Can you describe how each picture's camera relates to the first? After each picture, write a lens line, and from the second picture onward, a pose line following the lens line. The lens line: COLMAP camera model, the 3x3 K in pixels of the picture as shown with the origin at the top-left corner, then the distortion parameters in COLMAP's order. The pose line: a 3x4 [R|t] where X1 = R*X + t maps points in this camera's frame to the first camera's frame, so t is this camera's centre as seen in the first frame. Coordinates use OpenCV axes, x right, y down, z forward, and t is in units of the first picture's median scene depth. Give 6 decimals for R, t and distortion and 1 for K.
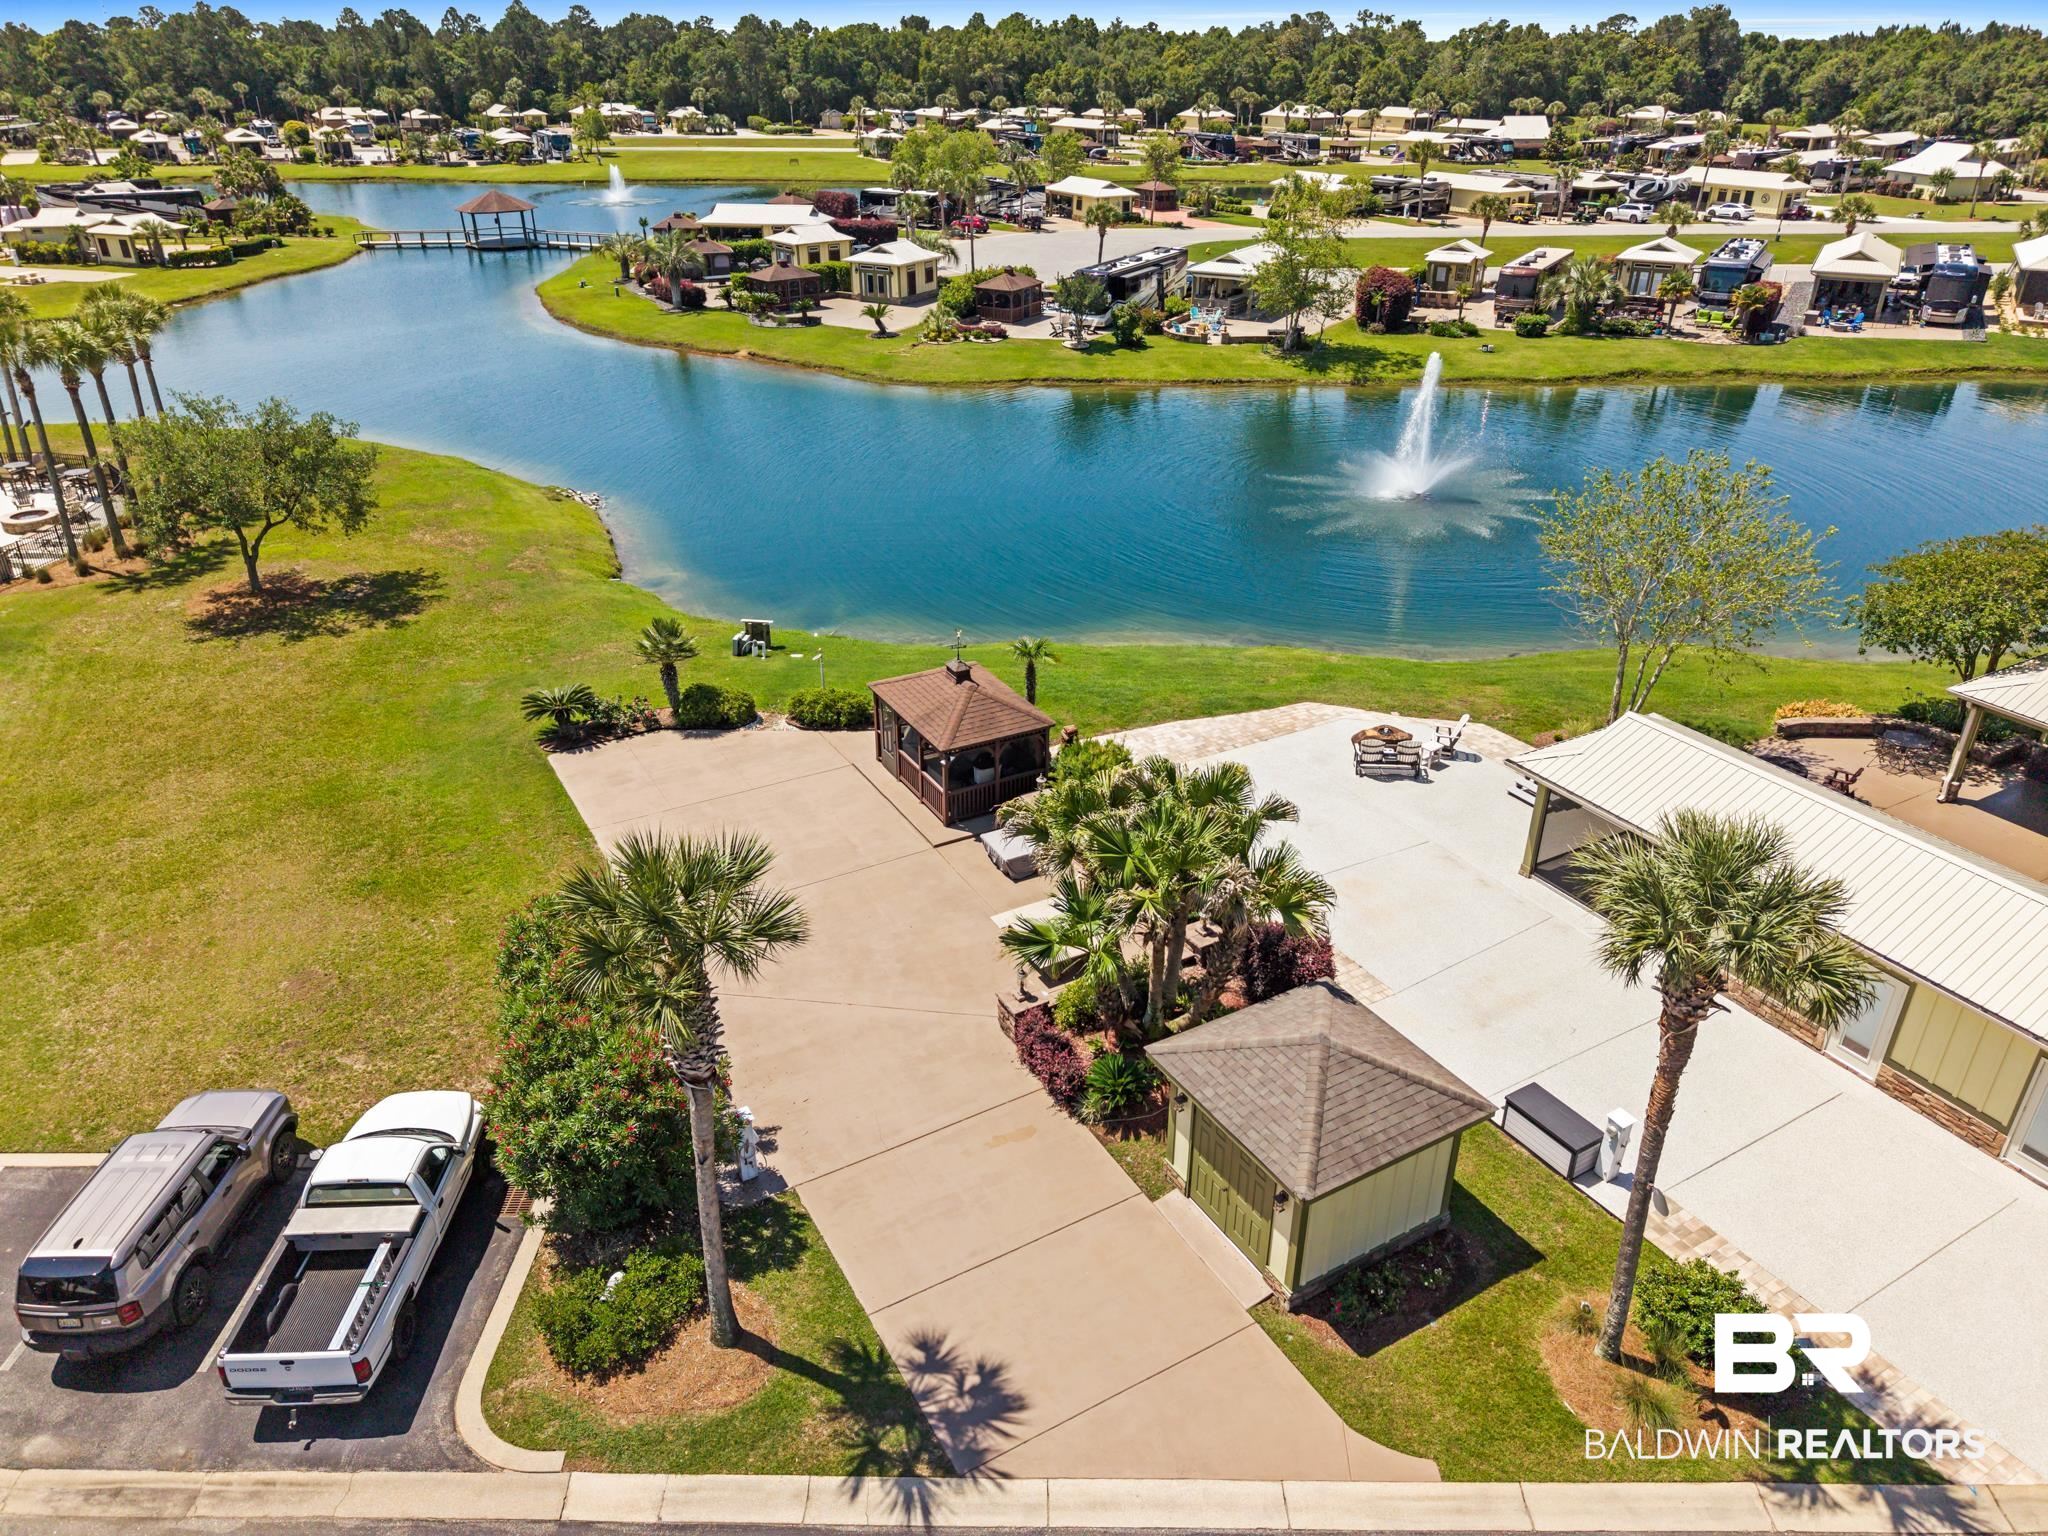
lens RADIAL K [[1378.5, 0, 1036.1], [0, 1378.5, 765.9], [0, 0, 1]] dist [0.019912, -0.018200]
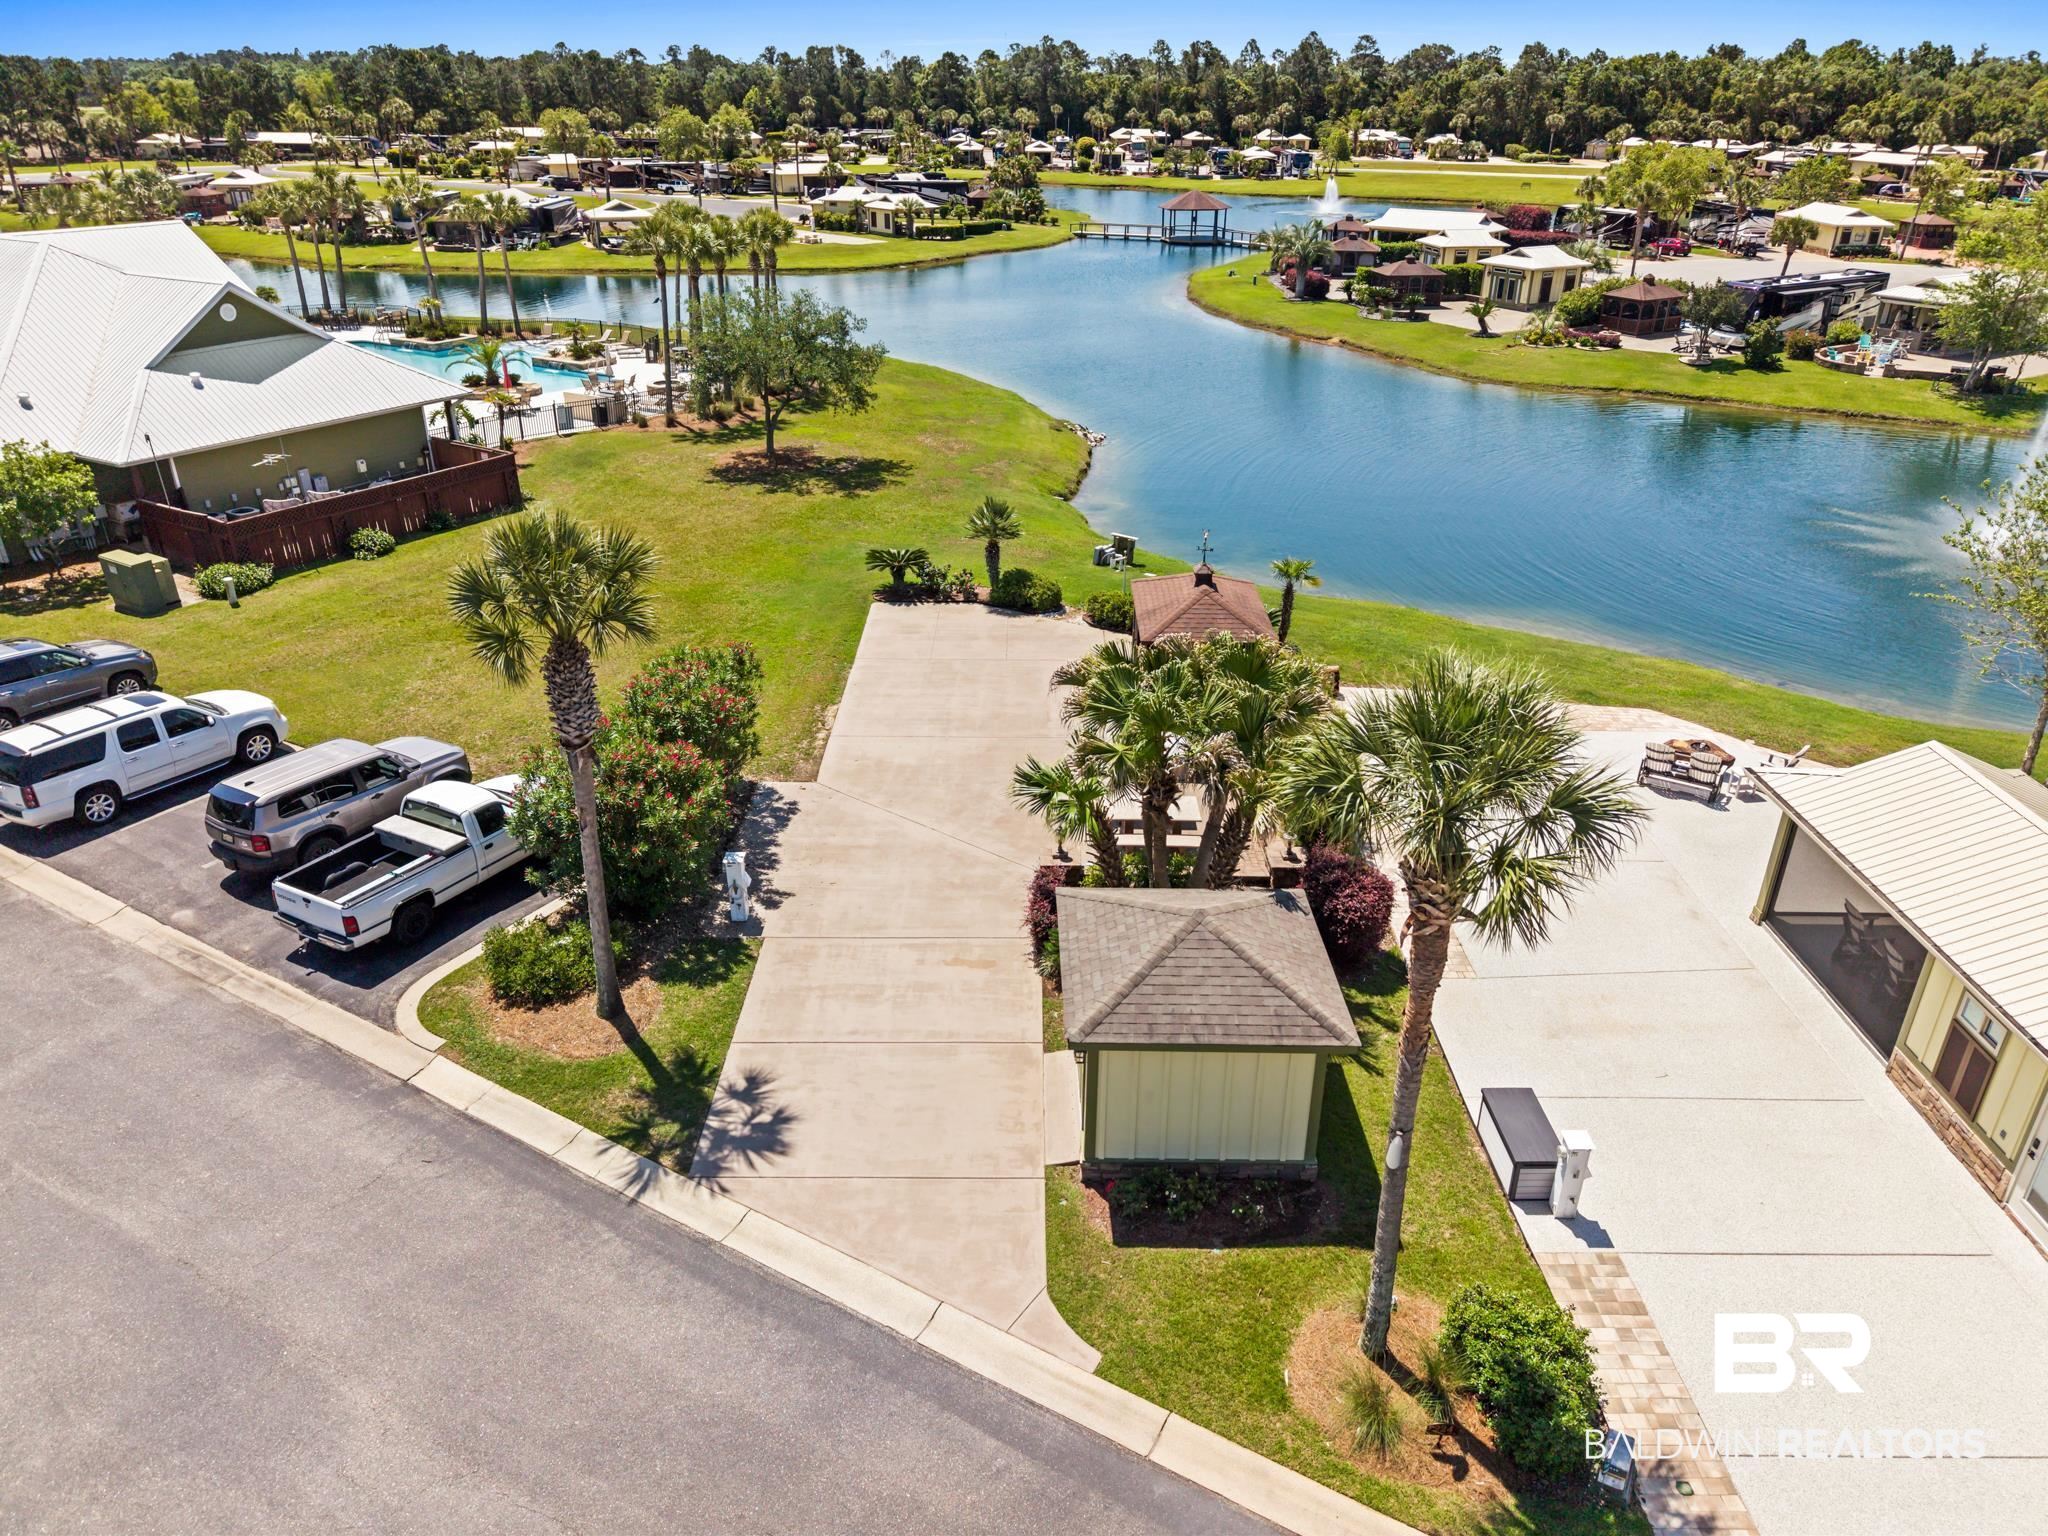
lens RADIAL K [[1378.5, 0, 1026.3], [0, 1378.5, 766.2], [0, 0, 1]] dist [0.019912, -0.018200]
pose [[0.866137, 0.224965, -0.446316, 0.214901], [-0.235894, 0.971259, 0.031776, 0.043480], [0.440637, 0.077760, 0.894311, 0.055378]]
